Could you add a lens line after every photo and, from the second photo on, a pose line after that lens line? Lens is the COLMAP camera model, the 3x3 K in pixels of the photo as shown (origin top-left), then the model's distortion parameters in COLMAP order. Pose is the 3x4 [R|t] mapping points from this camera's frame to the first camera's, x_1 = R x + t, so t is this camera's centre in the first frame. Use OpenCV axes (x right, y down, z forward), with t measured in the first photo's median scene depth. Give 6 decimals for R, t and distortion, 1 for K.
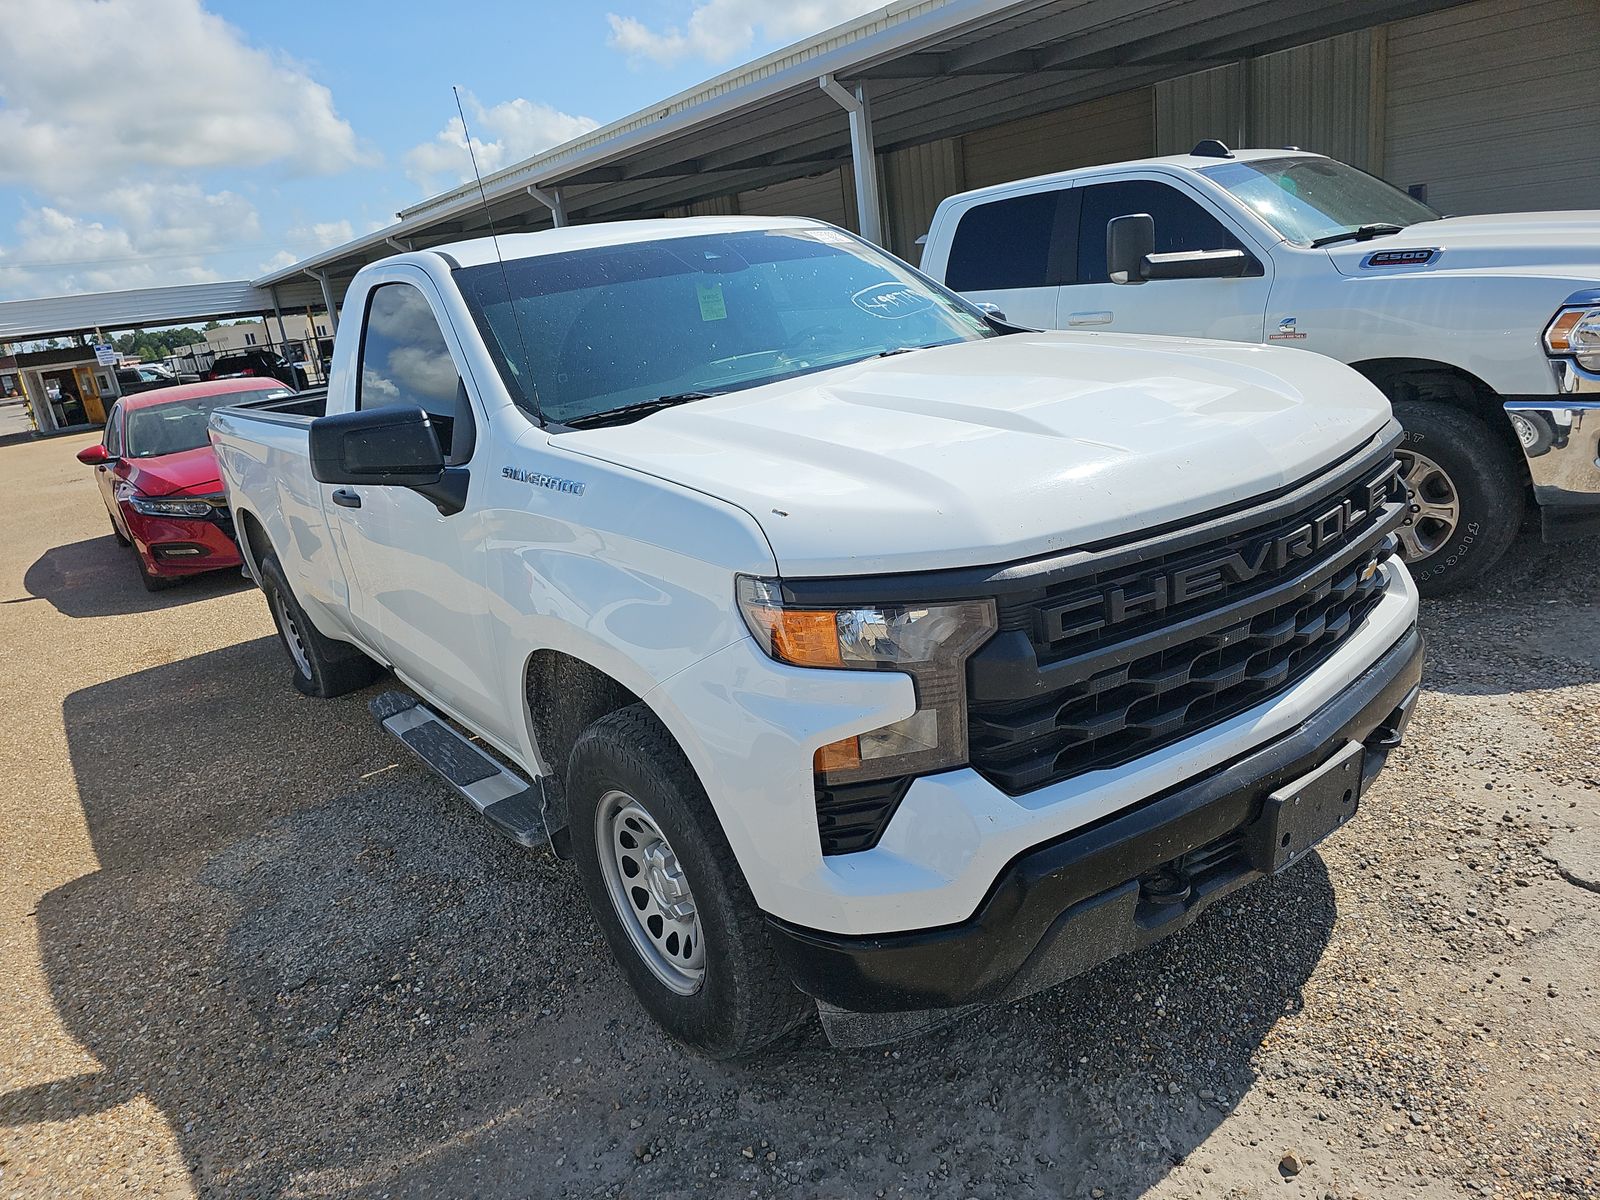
lens RADIAL K [[1074.8, 0, 794.2], [0, 1074.8, 605.3], [0, 0, 1]] dist [0.045918, -0.049999]
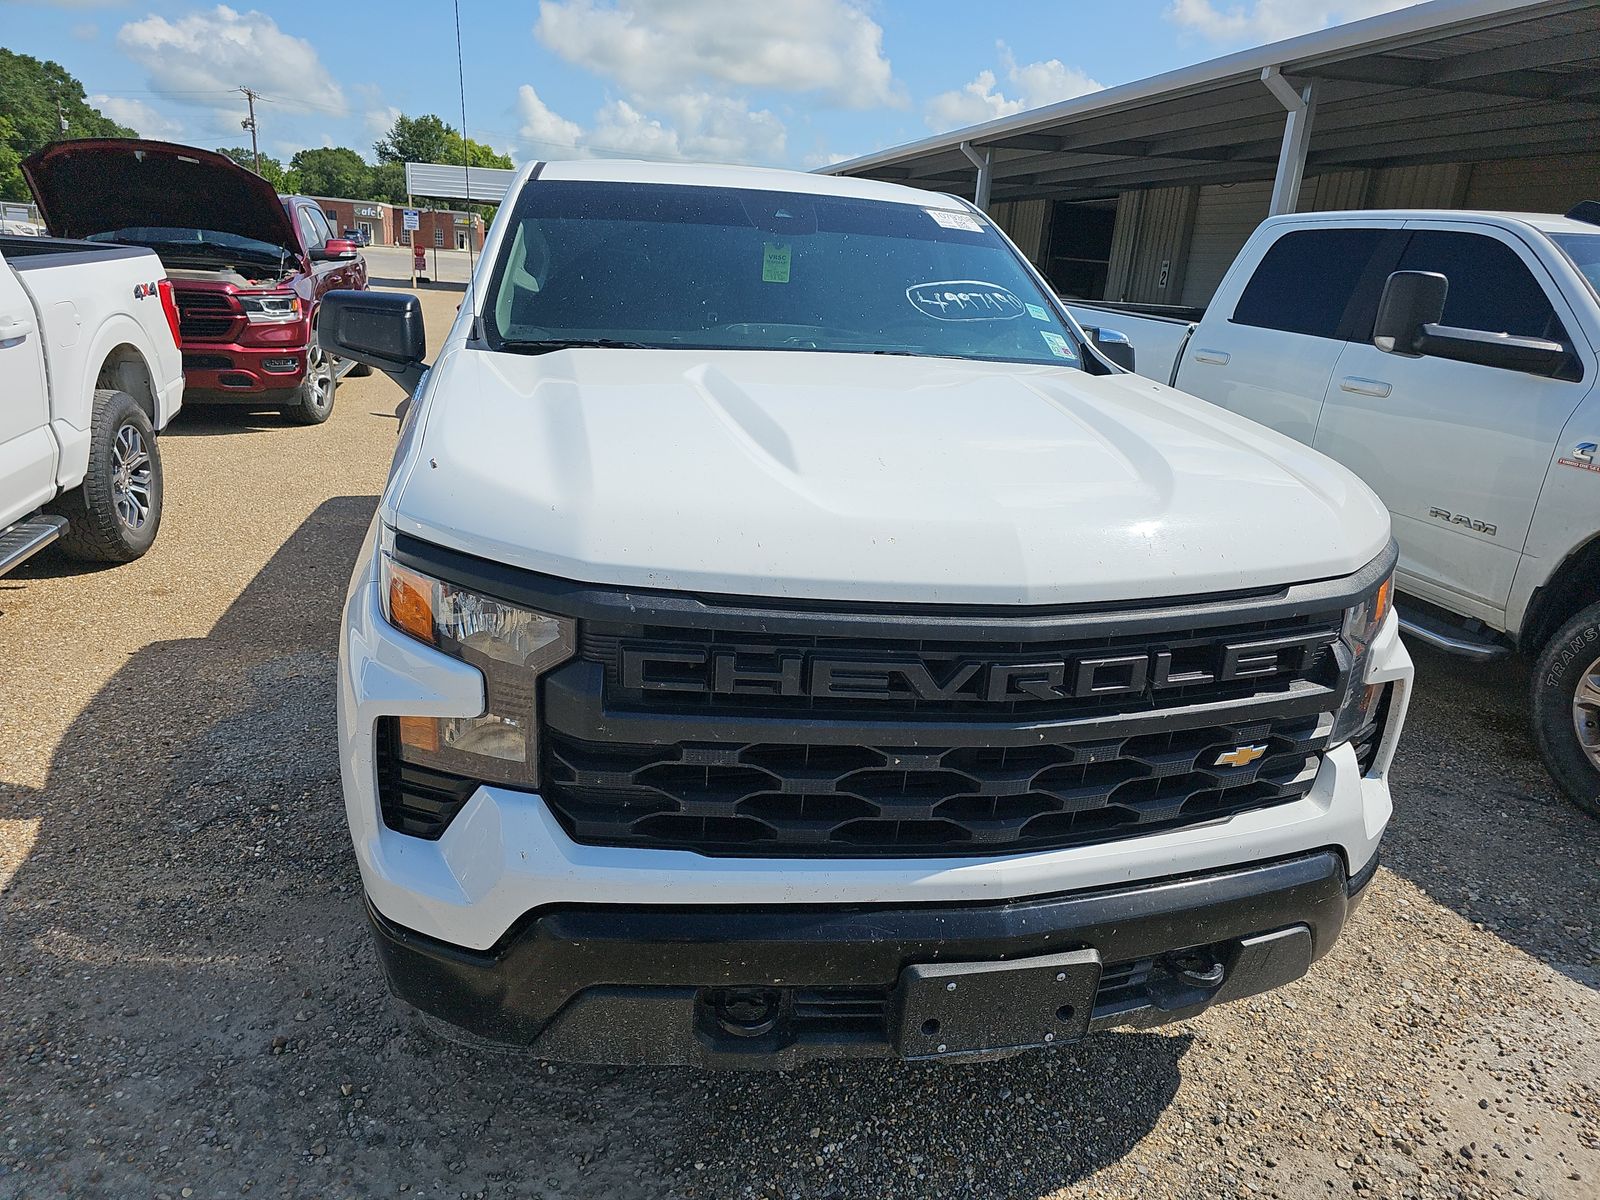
lens RADIAL K [[1076.9, 0, 800.3], [0, 1076.9, 596.6], [0, 0, 1]] dist [0.040790, -0.041288]
pose [[0.894601, 0.296413, -0.334407, 0.393422], [-0.289598, 0.954488, 0.071315, -0.086061], [0.340326, 0.033045, 0.939727, 0.144595]]
